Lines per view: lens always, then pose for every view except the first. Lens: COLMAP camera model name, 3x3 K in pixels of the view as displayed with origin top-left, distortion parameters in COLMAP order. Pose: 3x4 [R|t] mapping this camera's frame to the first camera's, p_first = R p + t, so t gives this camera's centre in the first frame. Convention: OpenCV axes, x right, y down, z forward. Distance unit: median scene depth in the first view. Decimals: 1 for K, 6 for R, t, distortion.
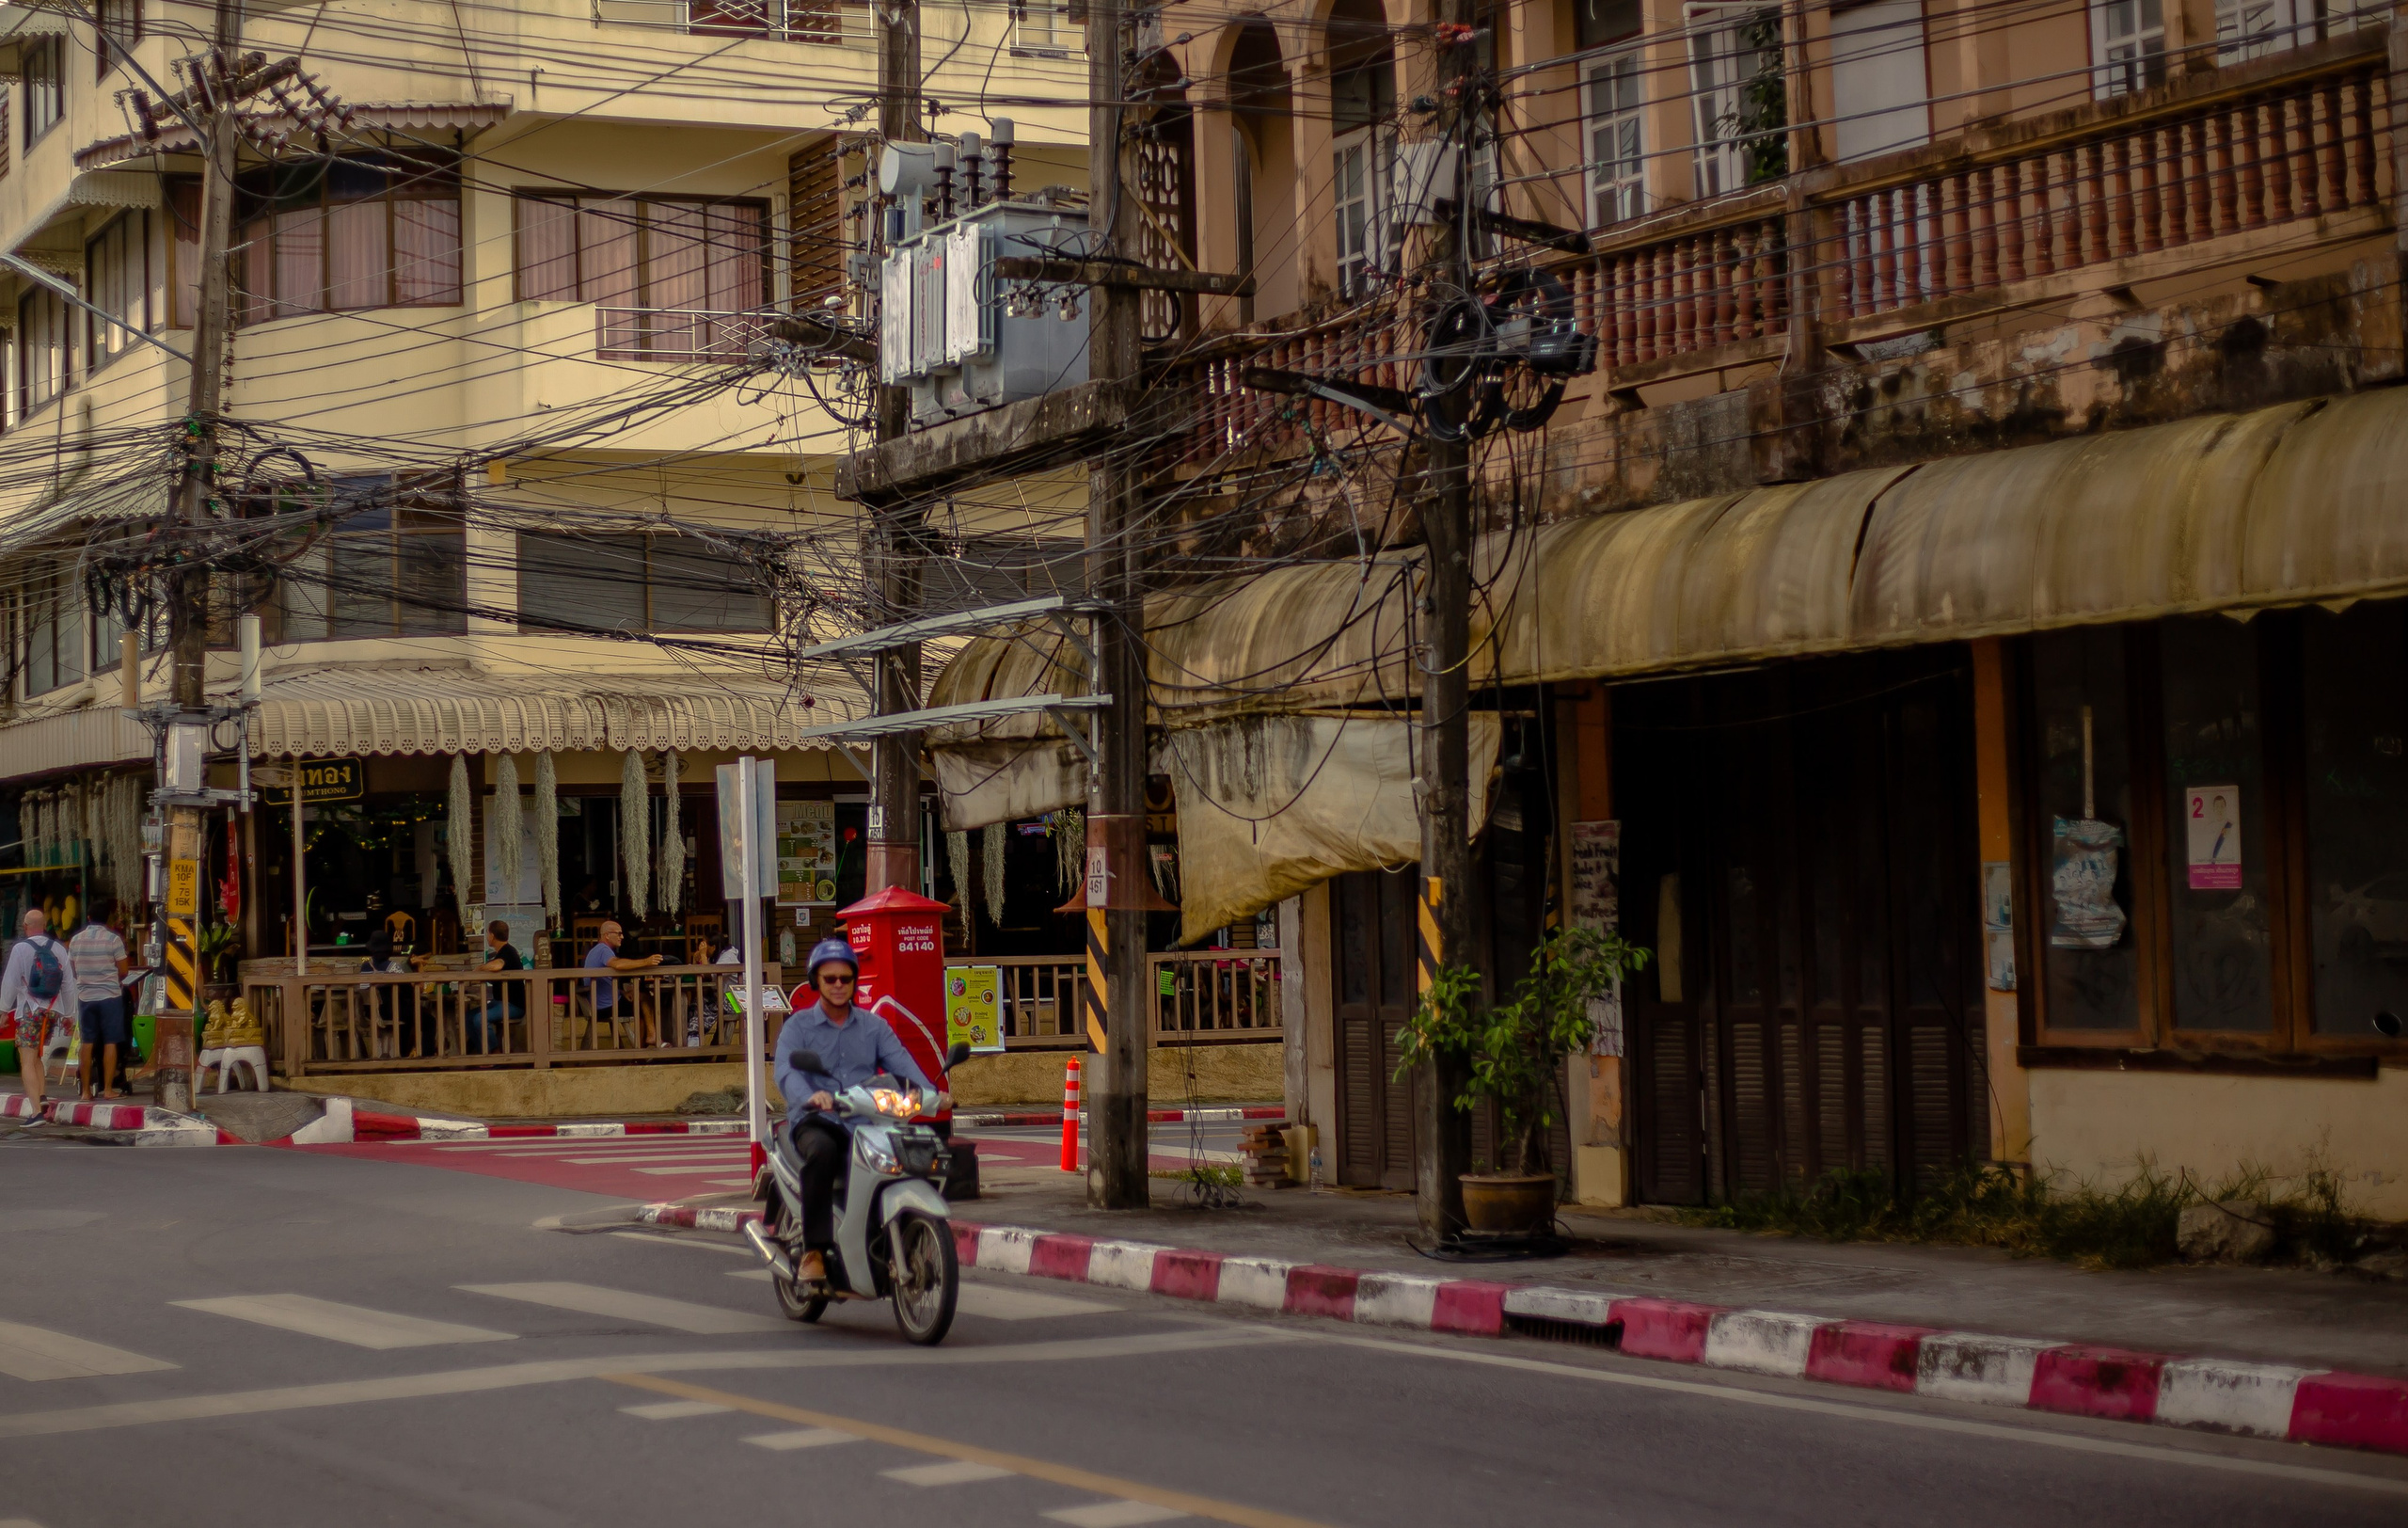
lens RADIAL K [[4864.4, 0, 1203.3], [0, 4864.4, 627.1], [0, 0, 1]] dist [-0.105564, -0.093127]
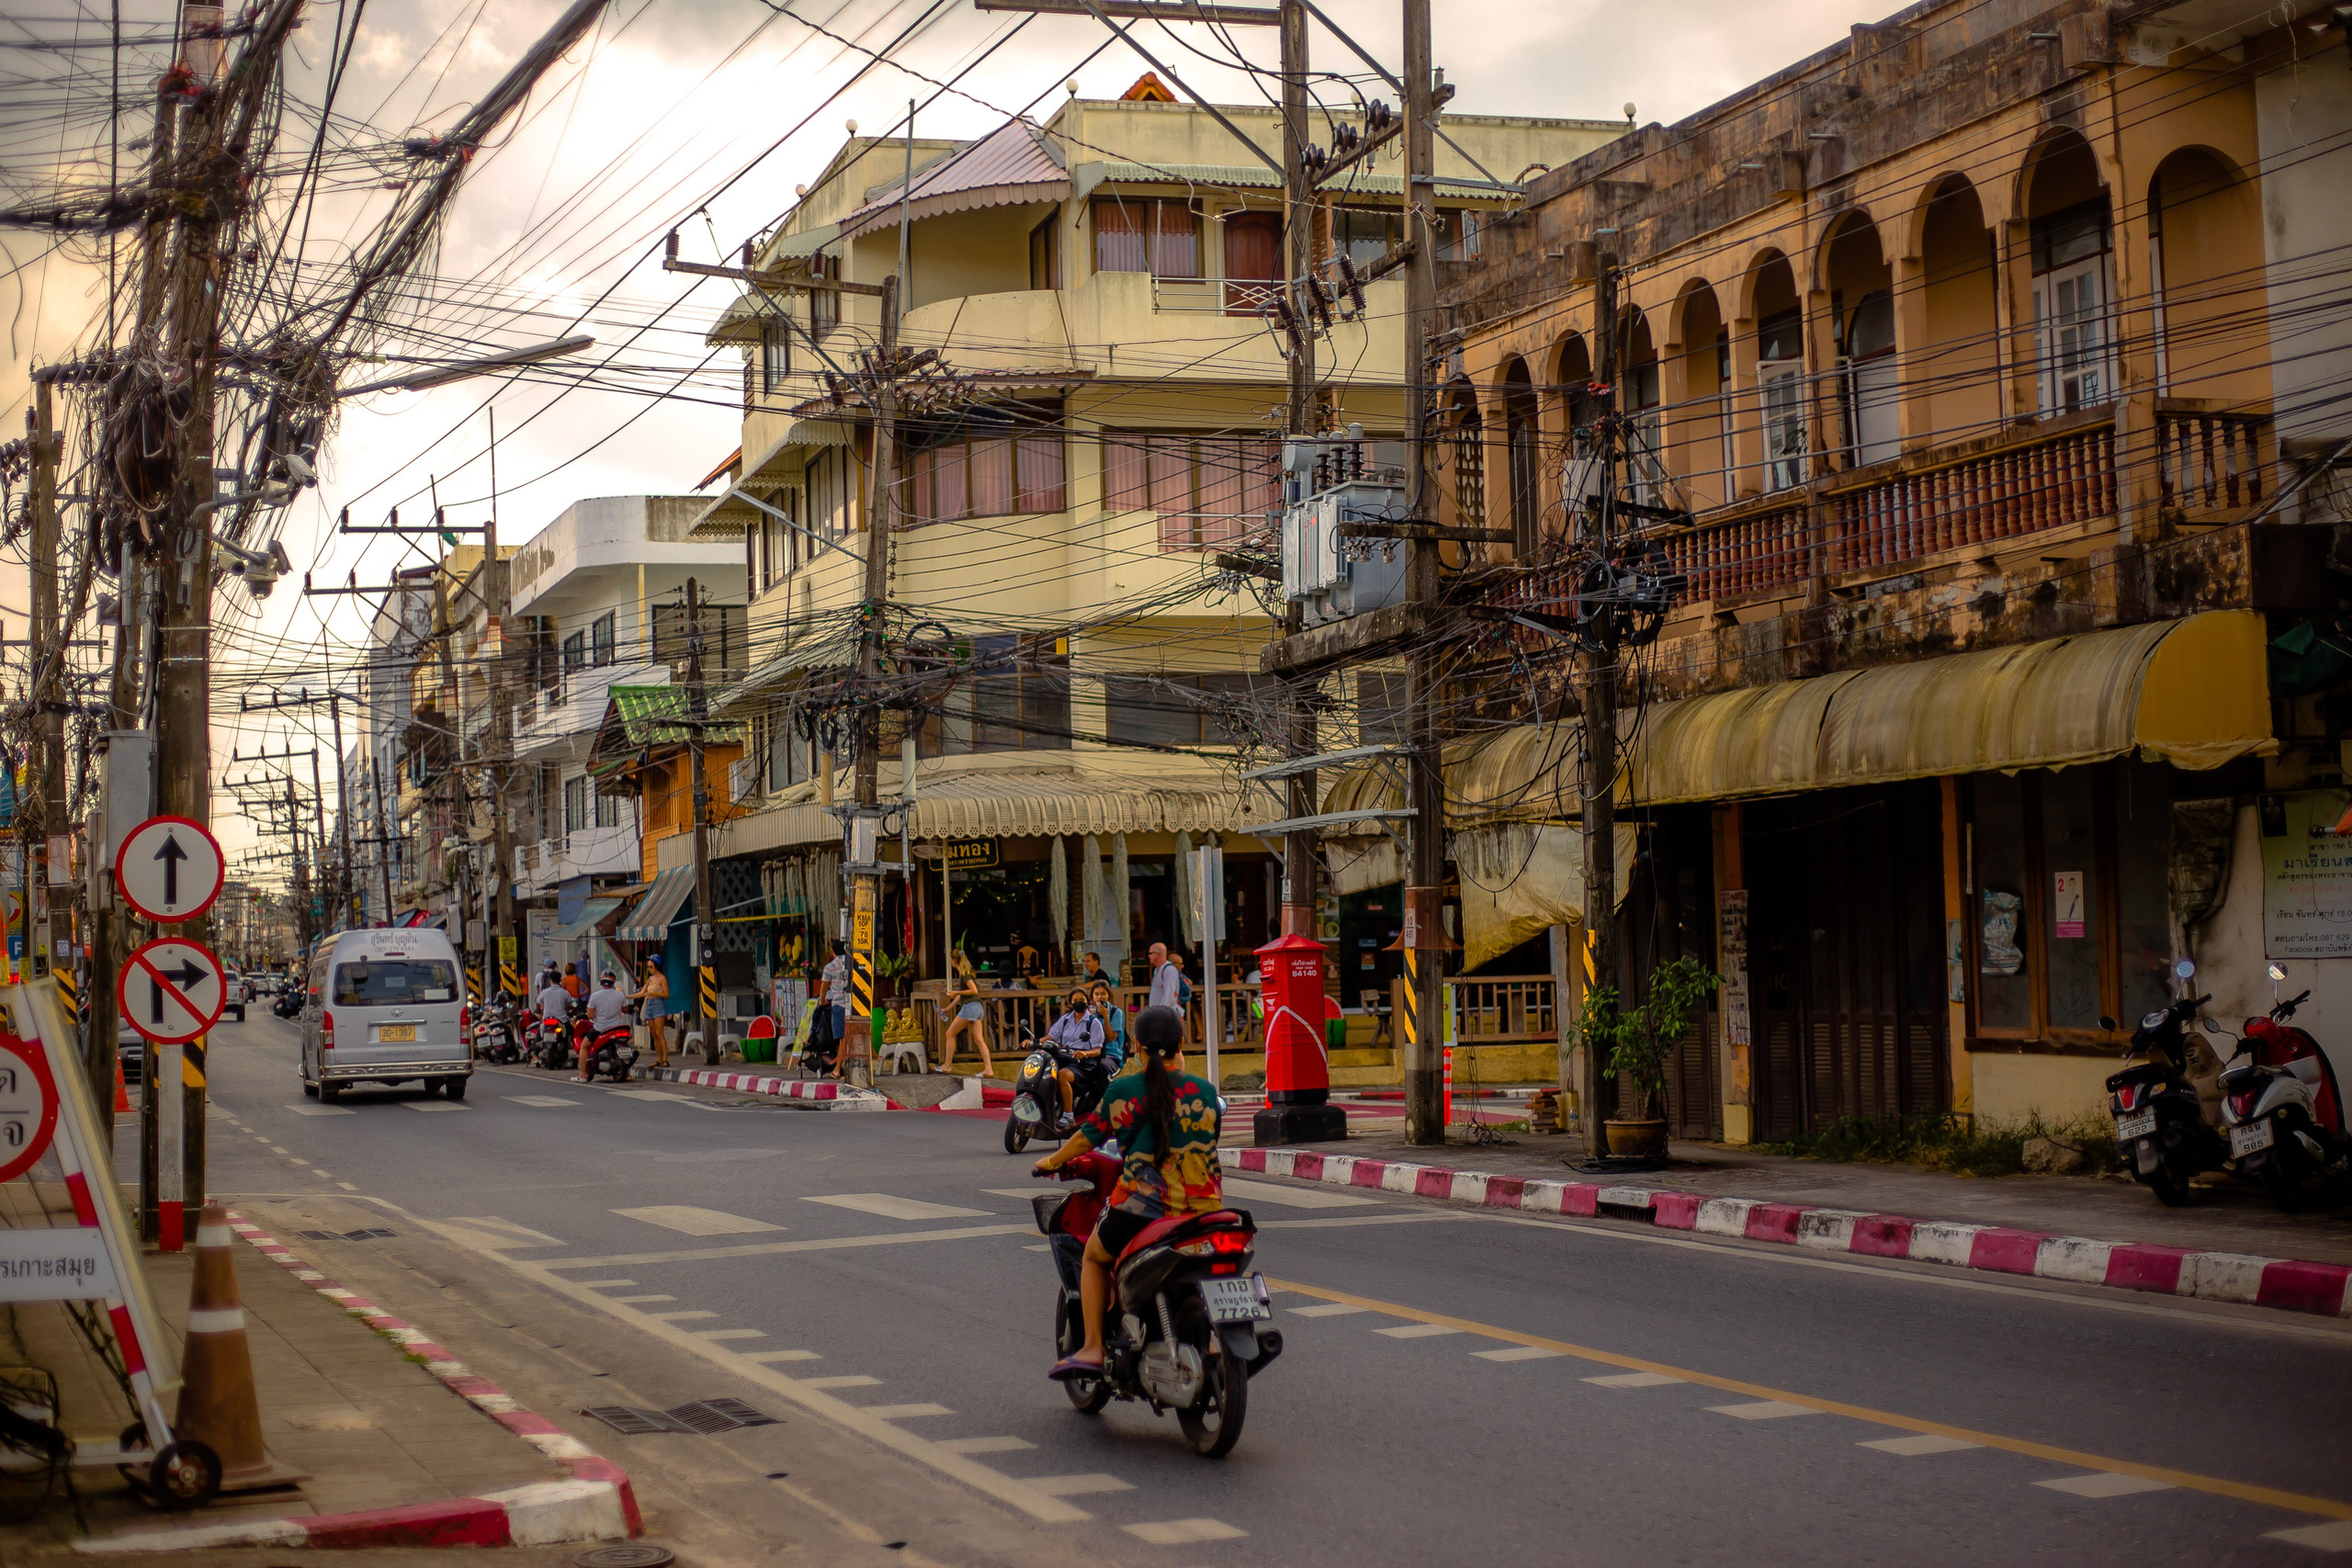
lens RADIAL K [[3694.4, 0, 1176.0], [0, 3694.4, 784.0], [0, 0, 1]] dist [-0.093561, -0.047351]
pose [[0.991080, -0.007819, -0.133039, 0.066319], [0.009915, 0.999837, 0.015105, -0.013218], [0.132899, -0.016289, 0.990996, -0.173783]]
